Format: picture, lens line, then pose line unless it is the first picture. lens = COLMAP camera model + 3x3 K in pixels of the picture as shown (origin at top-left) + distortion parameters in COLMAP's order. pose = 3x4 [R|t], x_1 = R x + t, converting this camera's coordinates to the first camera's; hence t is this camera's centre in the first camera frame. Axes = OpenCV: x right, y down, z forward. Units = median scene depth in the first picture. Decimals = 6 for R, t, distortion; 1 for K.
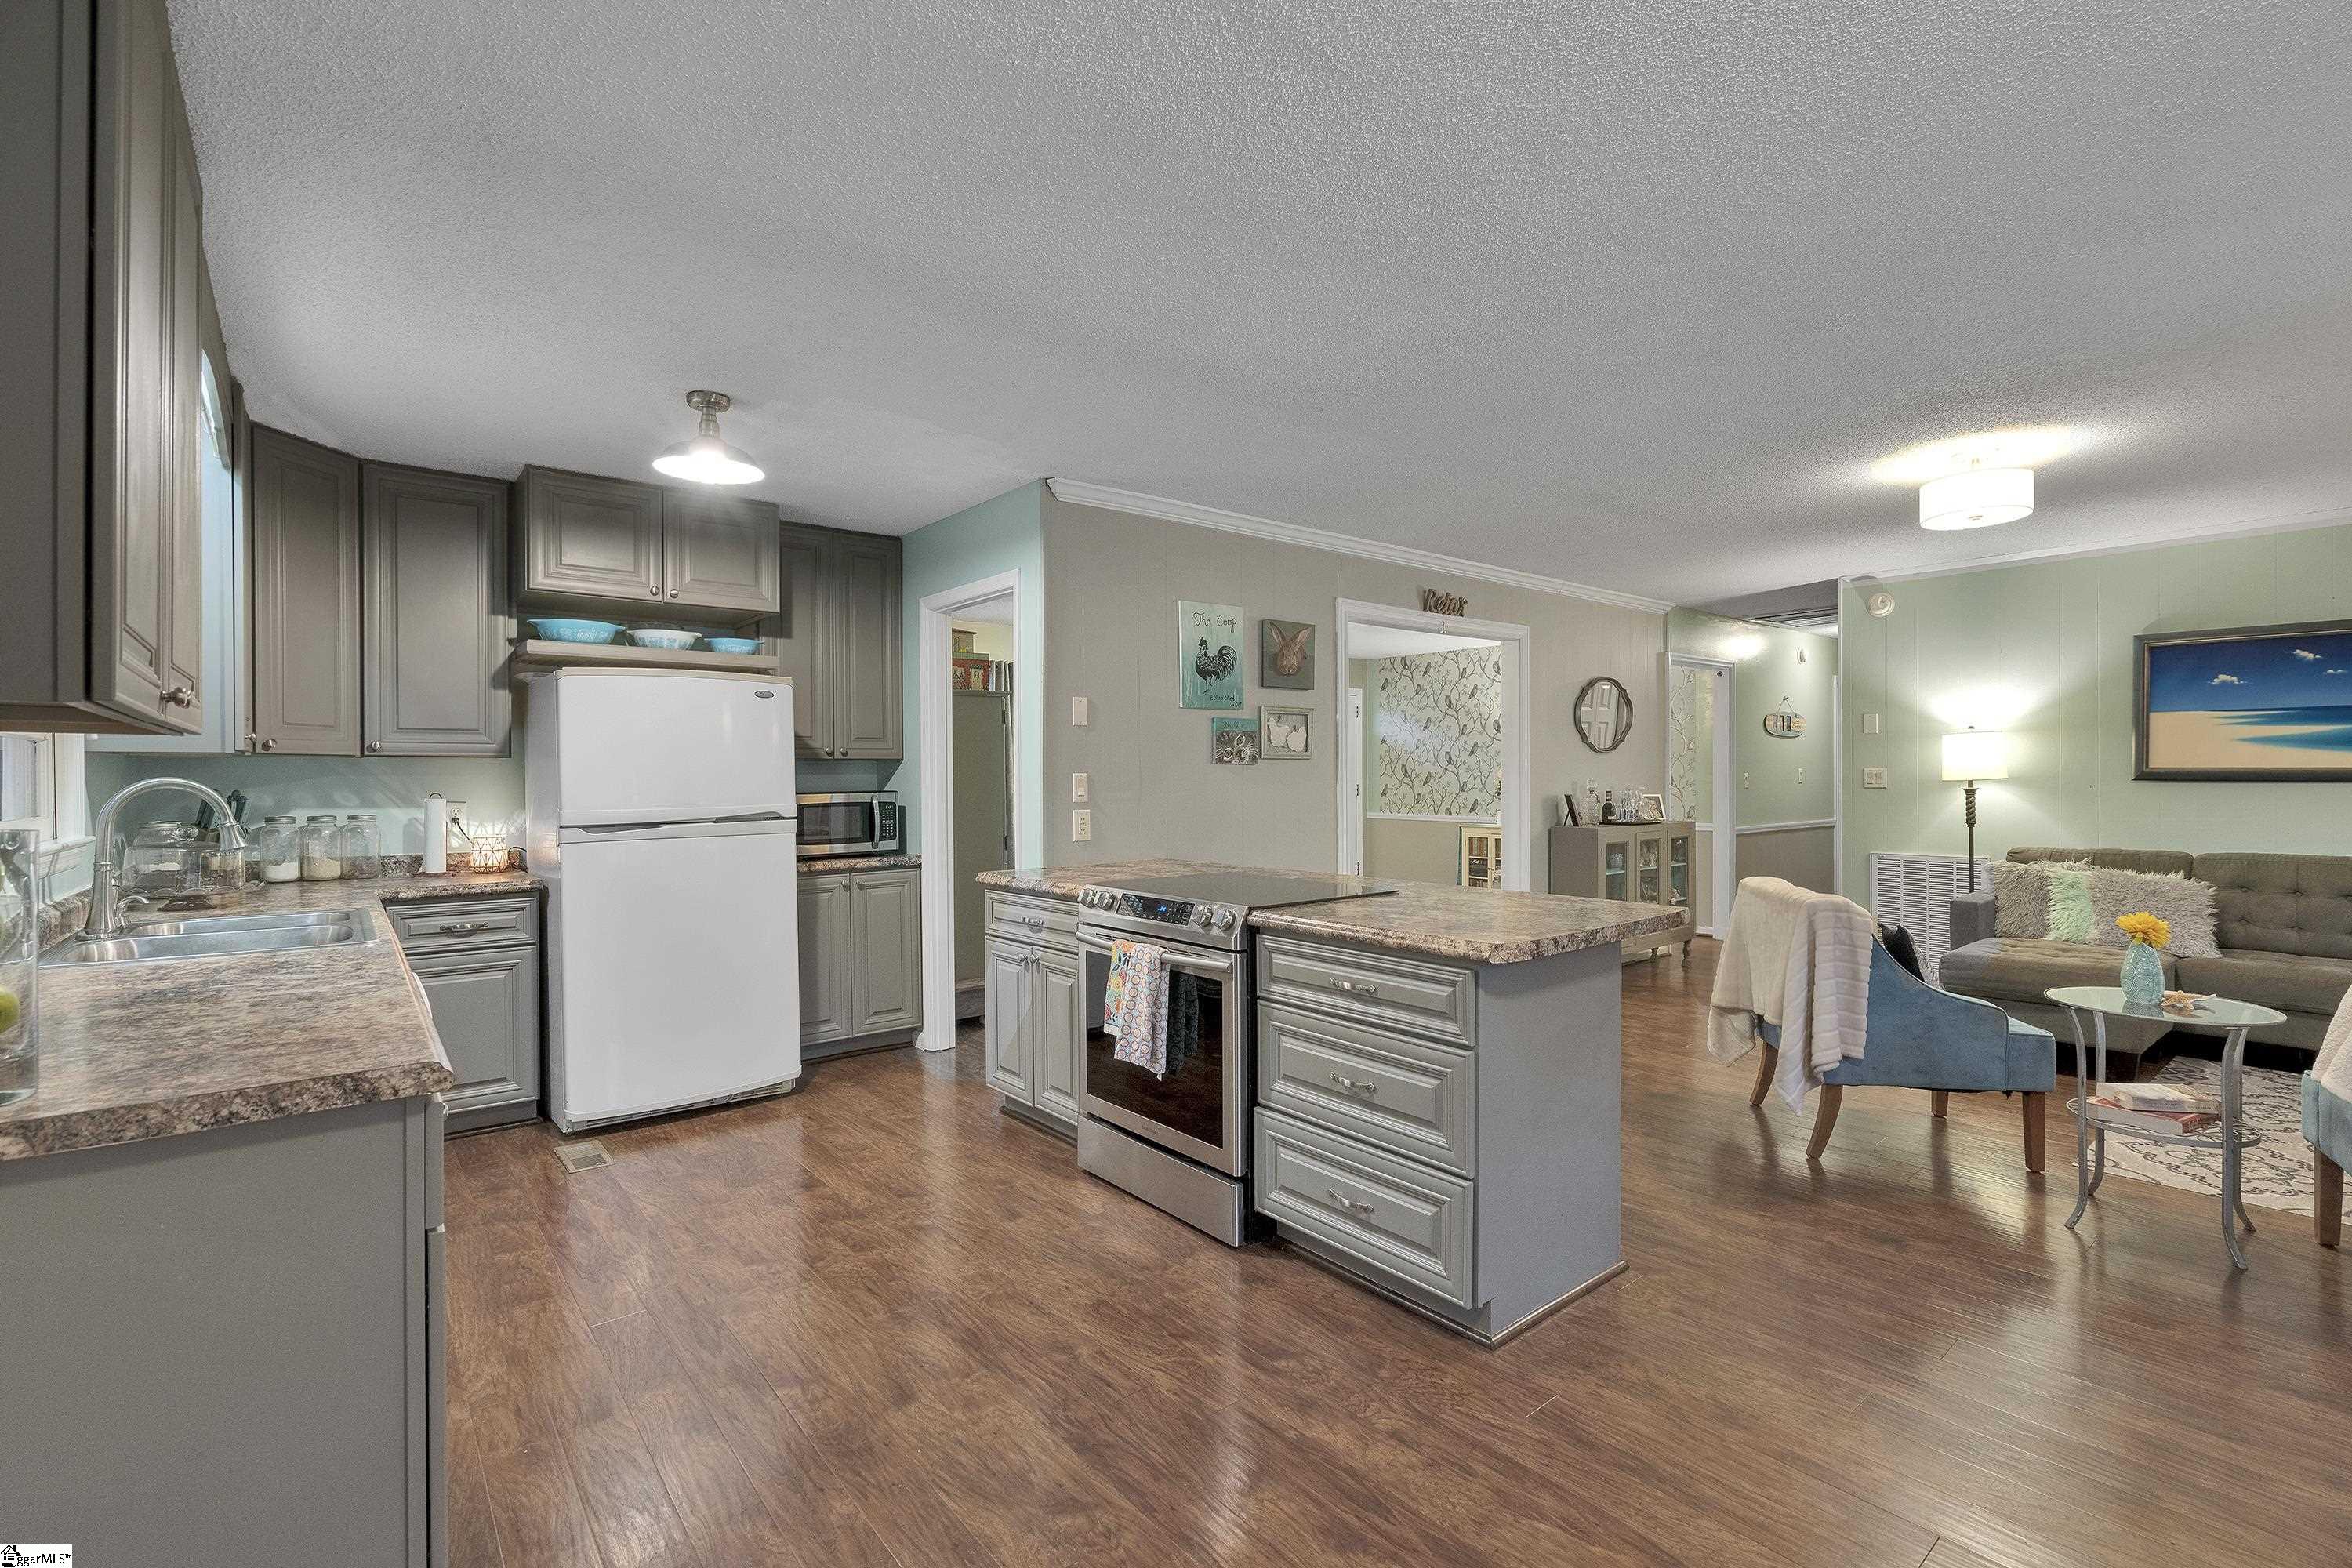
lens RADIAL K [[1047.0, 0, 1174.5], [0, 1047.0, 778.6], [0, 0, 1]] dist [-0.002312, 0.000808]
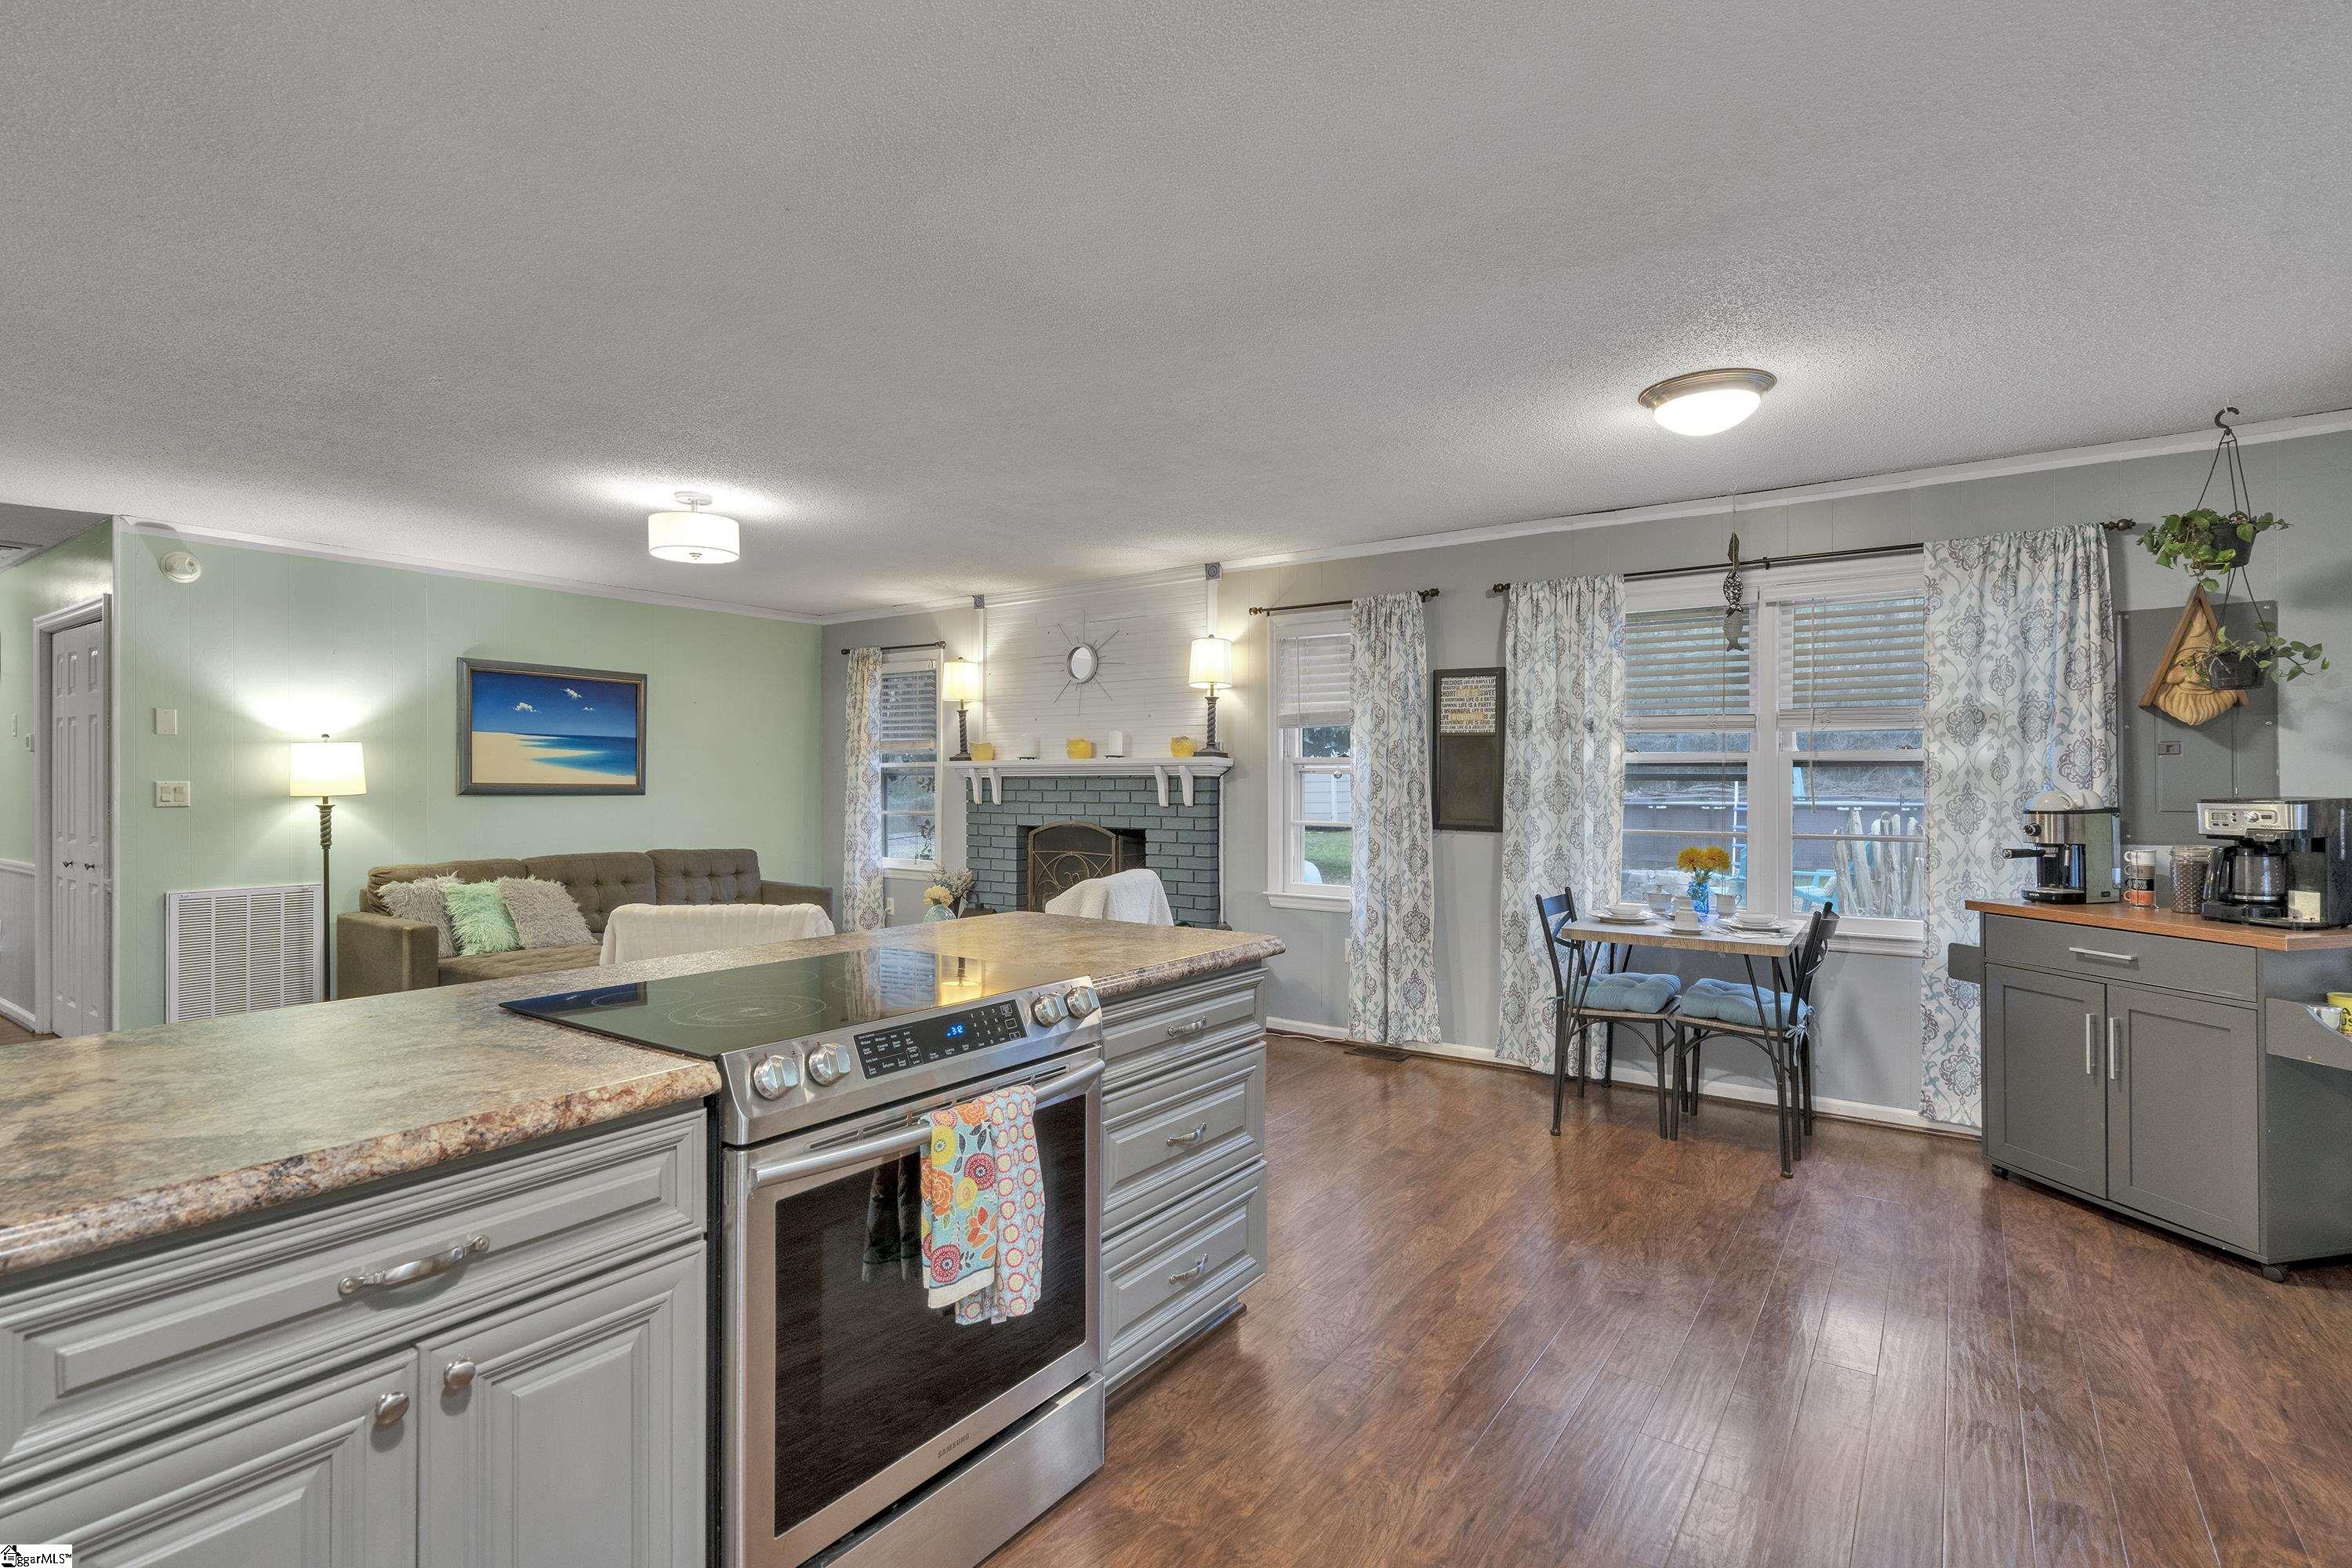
lens RADIAL K [[1112.3, 0, 1174.9], [0, 1112.3, 774.7], [0, 0, 1]] dist [0.000197, -0.000036]
pose [[-0.266892, 0.012210, 0.963649, -0.373675], [0.003196, 0.999925, -0.011784, -0.003245], [-0.963721, -0.000065, -0.266911, 0.632339]]
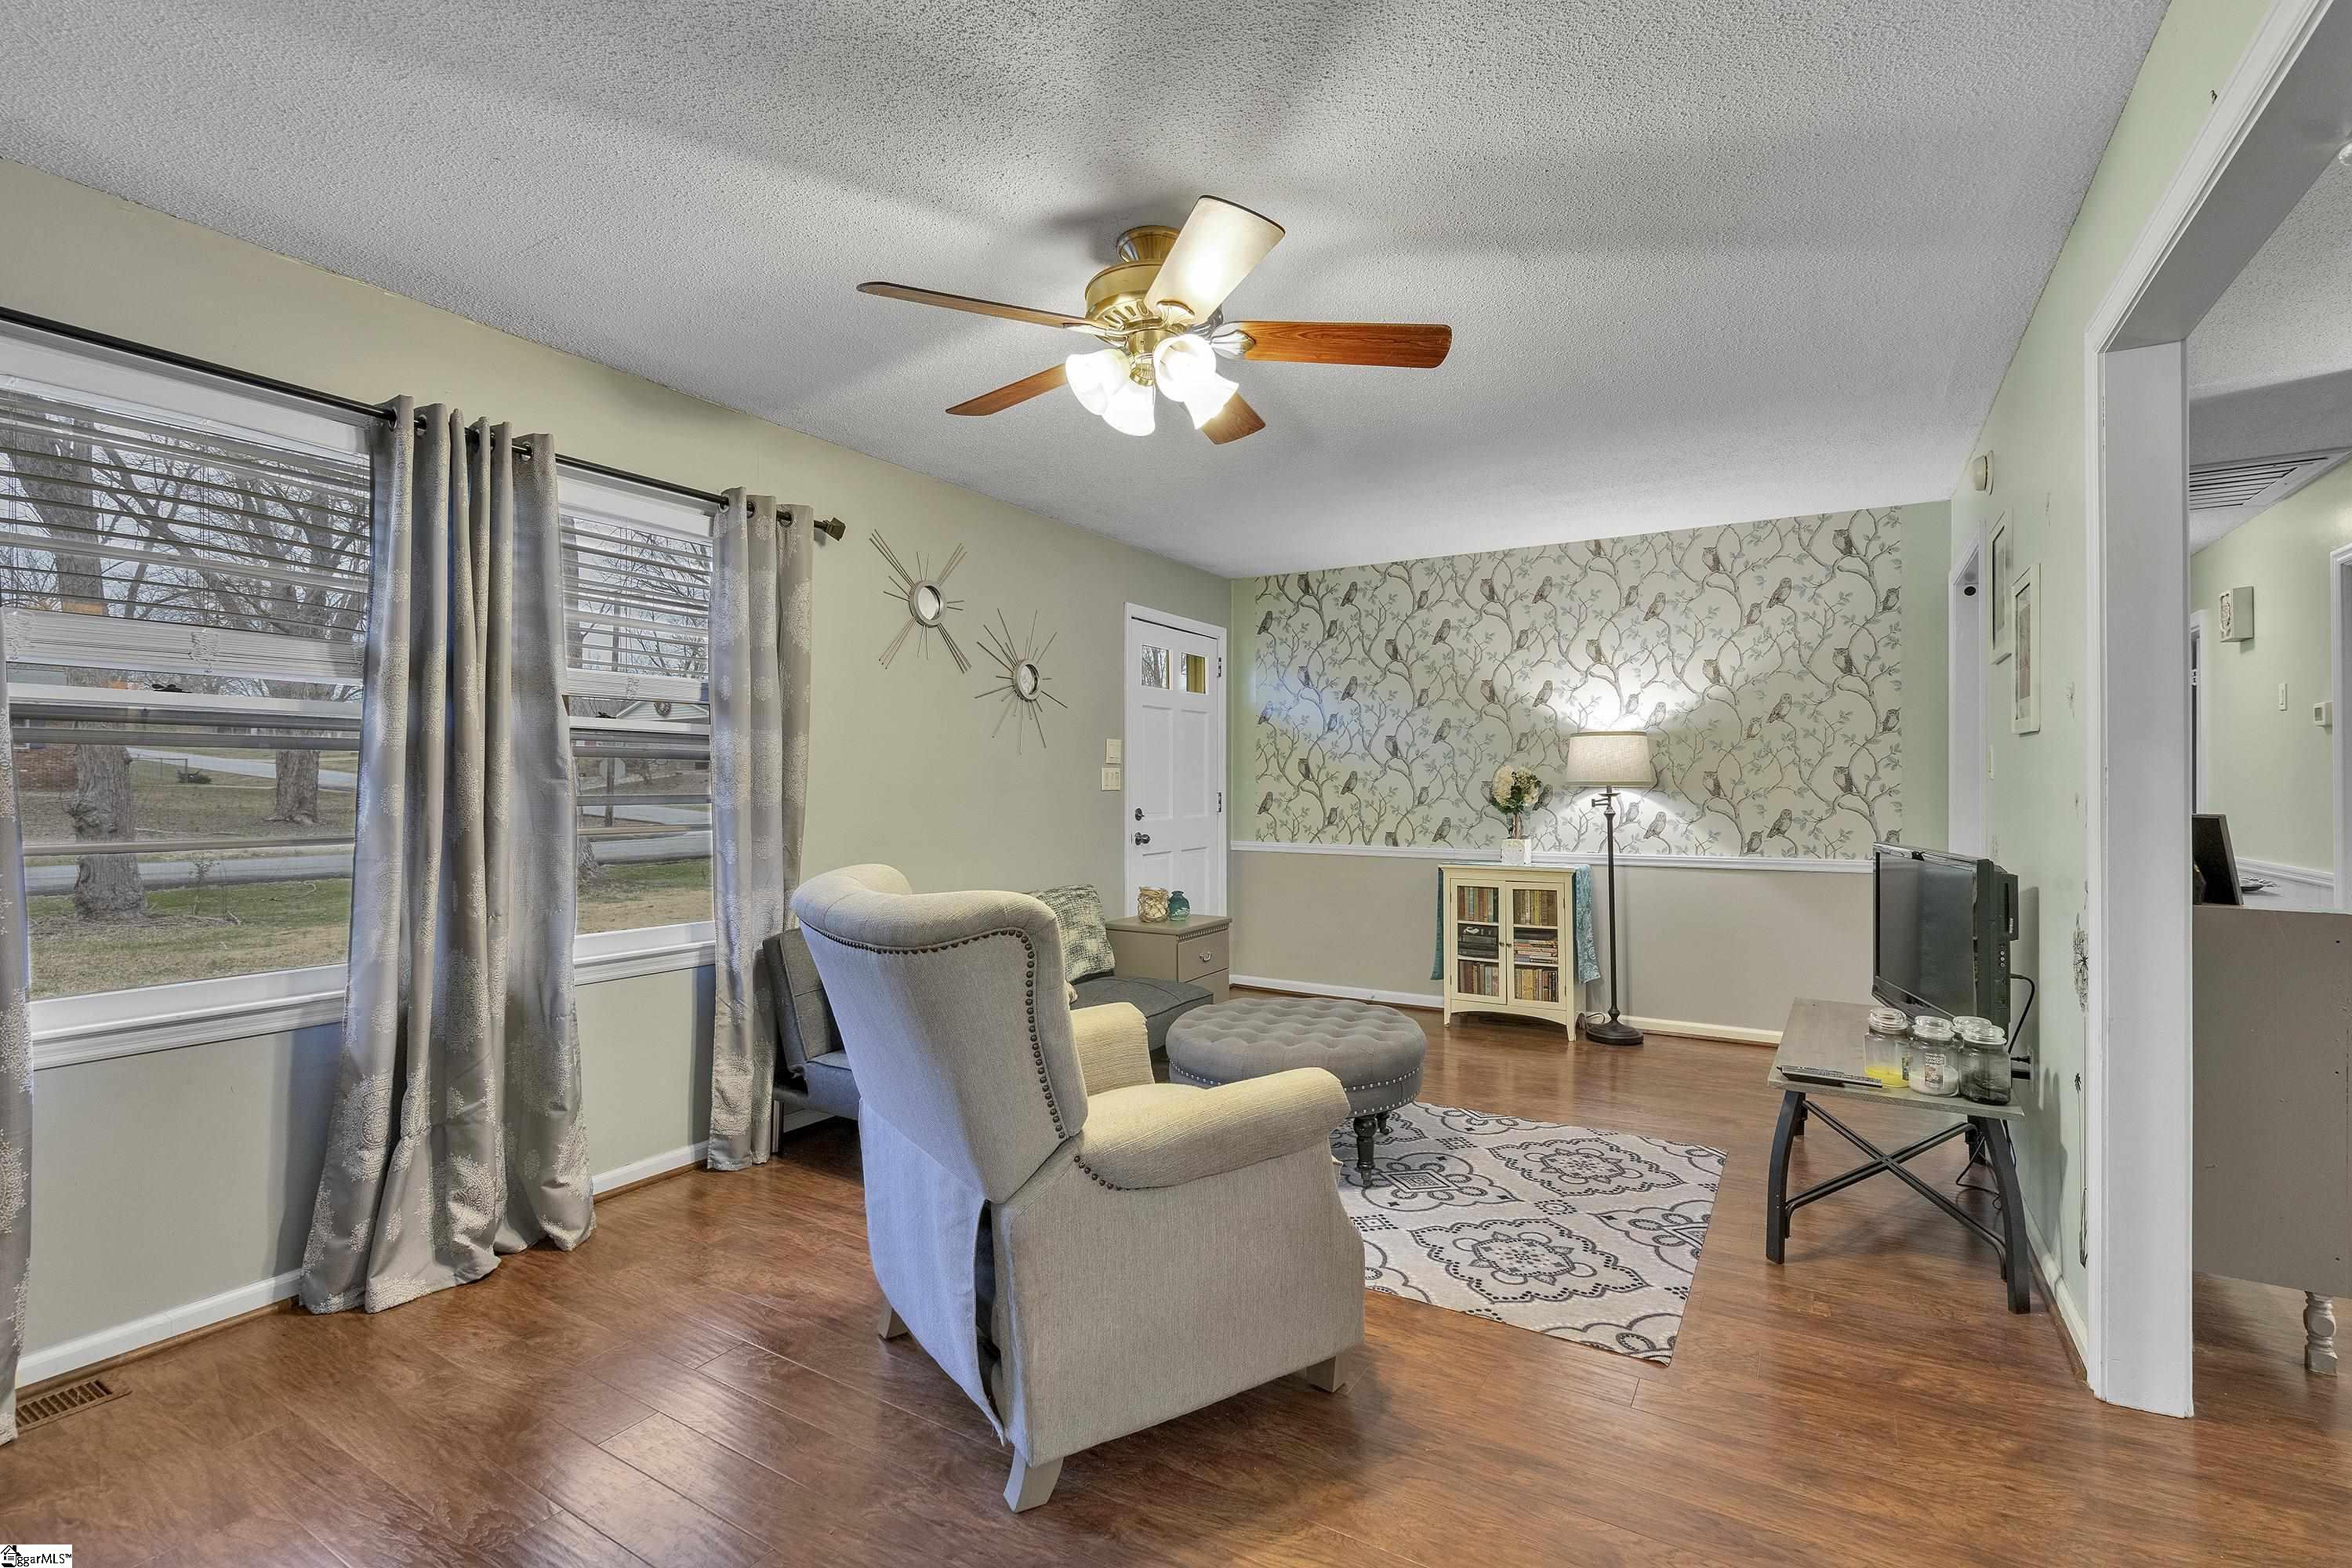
lens RADIAL K [[1047.0, 0, 1184.2], [0, 1047.0, 783.0], [0, 0, 1]] dist [-0.002312, 0.000808]
pose [[0.938855, 0.003966, 0.344290, -0.091533], [-0.002030, 0.999980, -0.005986, 0.008075], [-0.344307, 0.004921, 0.938844, 0.986465]]
